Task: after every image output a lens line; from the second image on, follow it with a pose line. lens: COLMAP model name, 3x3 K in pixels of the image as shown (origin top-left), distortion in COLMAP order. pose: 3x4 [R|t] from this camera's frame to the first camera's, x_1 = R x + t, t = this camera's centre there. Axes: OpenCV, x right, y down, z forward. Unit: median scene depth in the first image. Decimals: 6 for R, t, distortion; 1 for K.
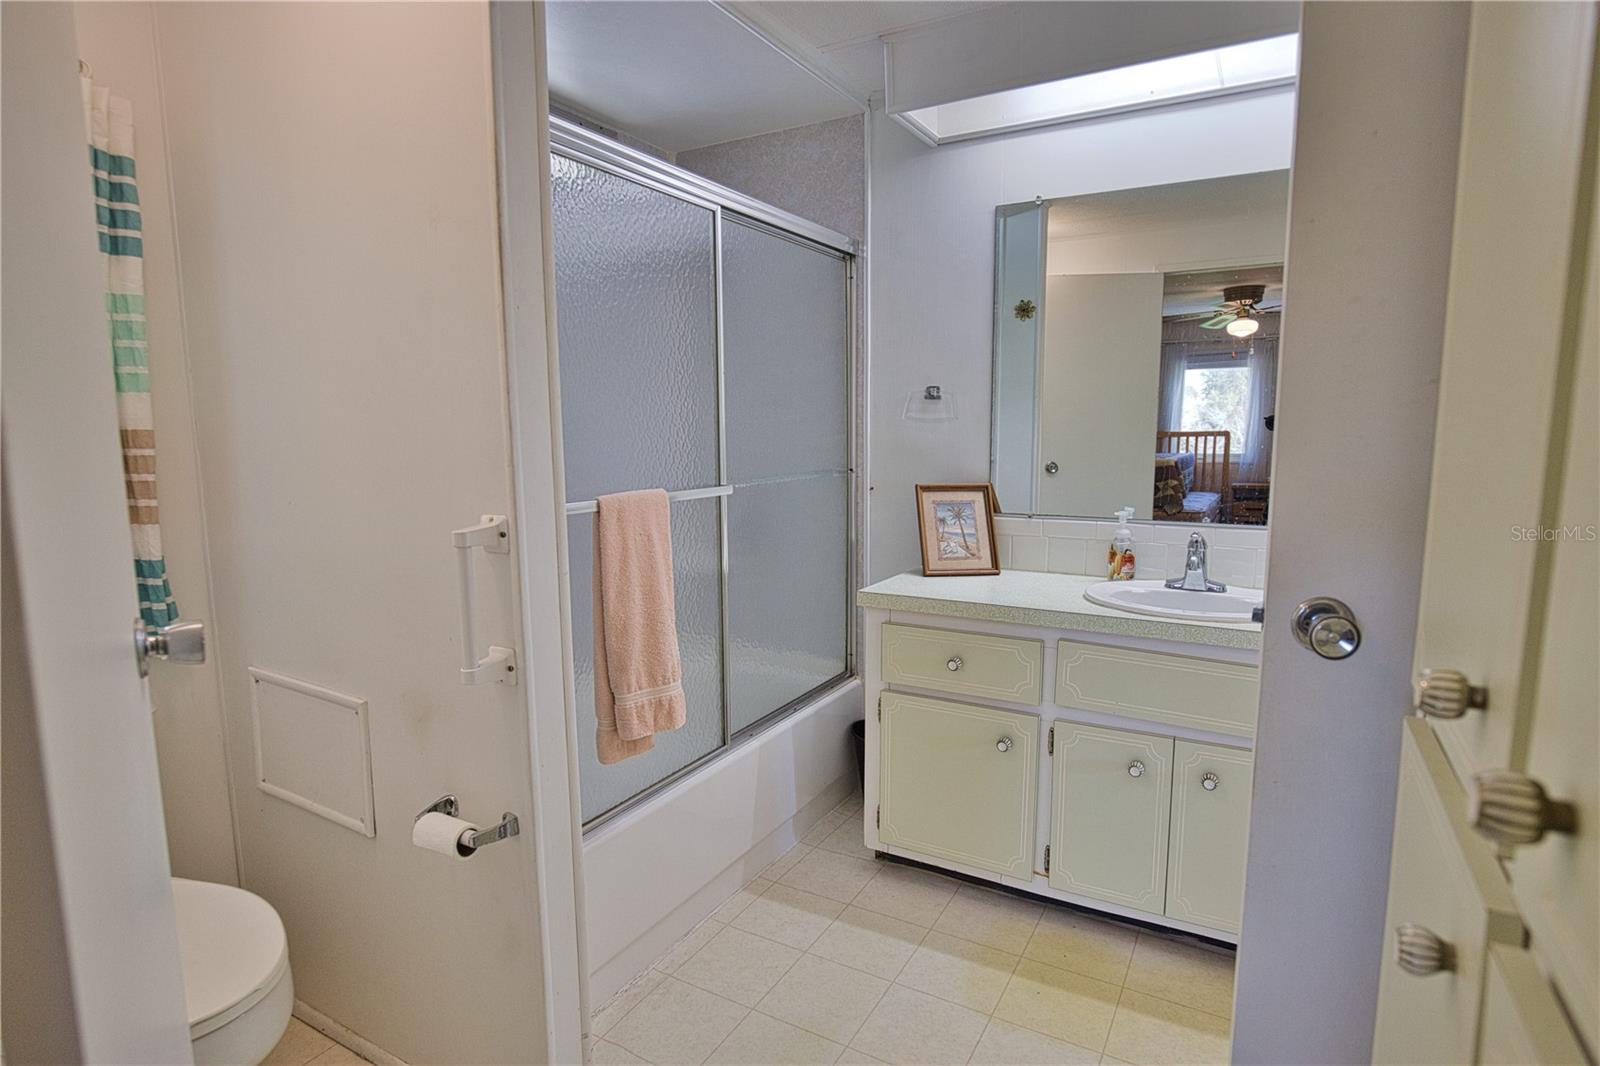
lens RADIAL K [[831.8, 0, 806.1], [0, 831.8, 538.7], [0, 0, 1]] dist [-0.018990, 0.000066]
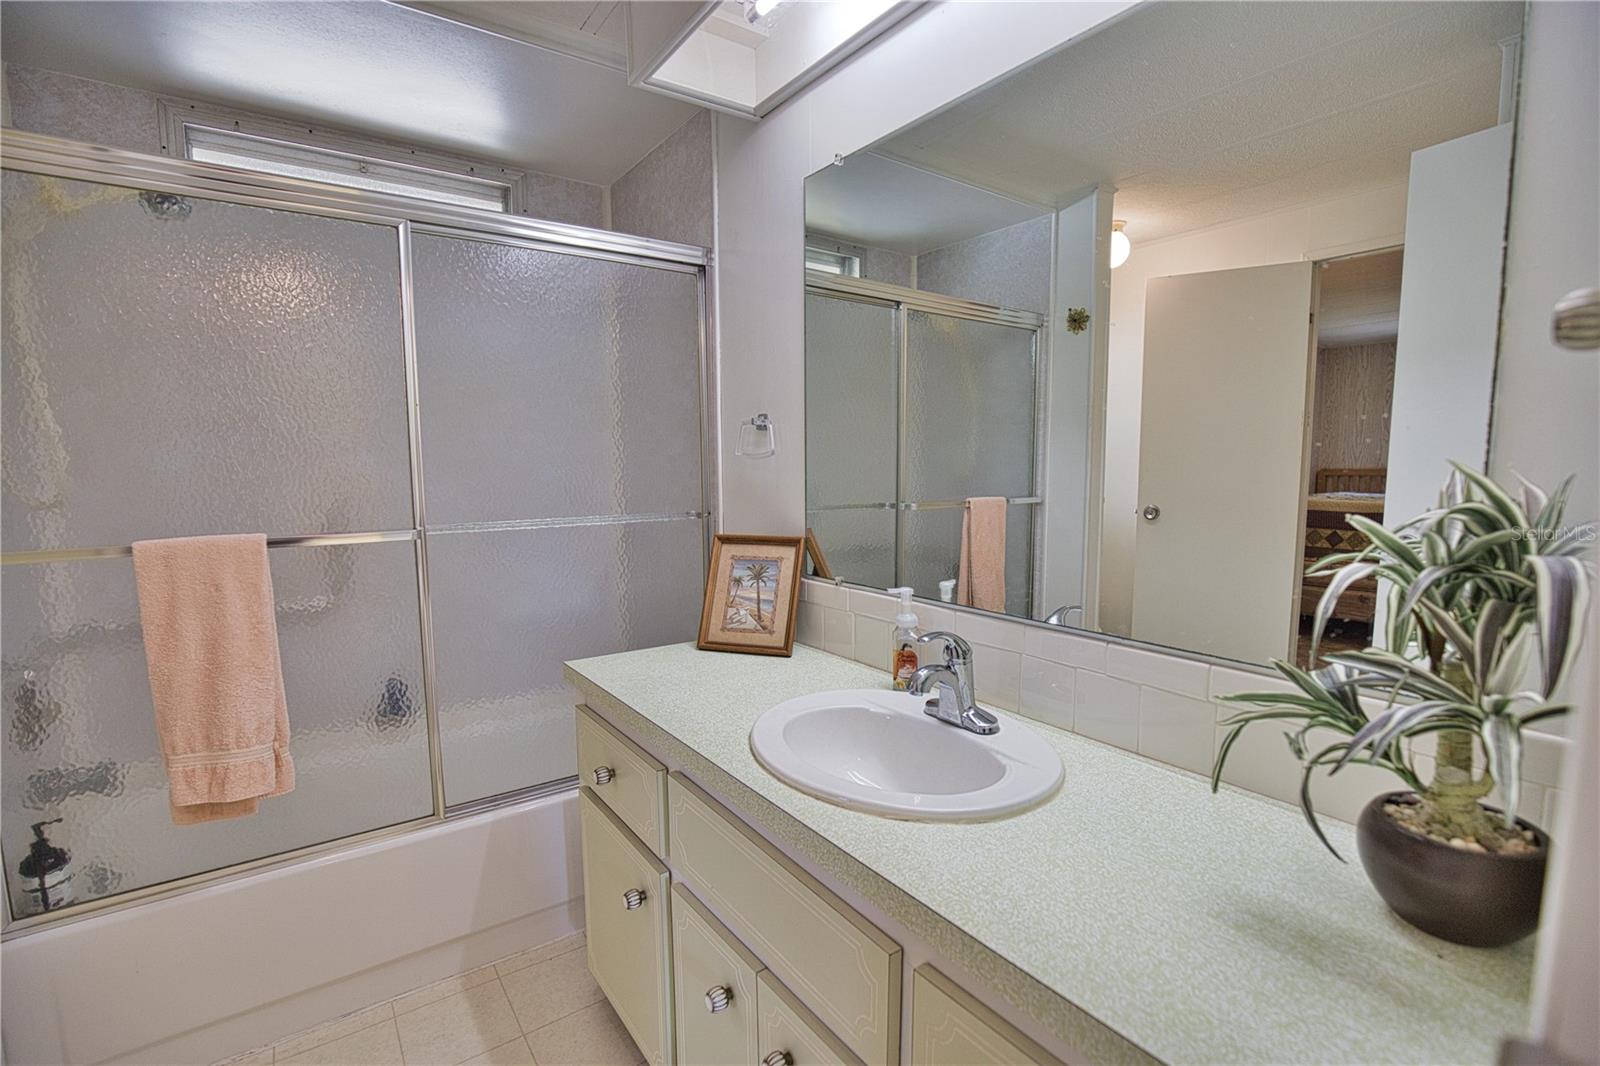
lens RADIAL K [[731.9, 0, 804.1], [0, 731.9, 539.9], [0, 0, 1]] dist [-0.038065, 0.008703]
pose [[0.910663, 0.043736, -0.410828, 0.511988], [-0.054443, 0.998413, -0.014393, -0.054772], [0.409547, 0.035474, 0.911599, 0.387345]]
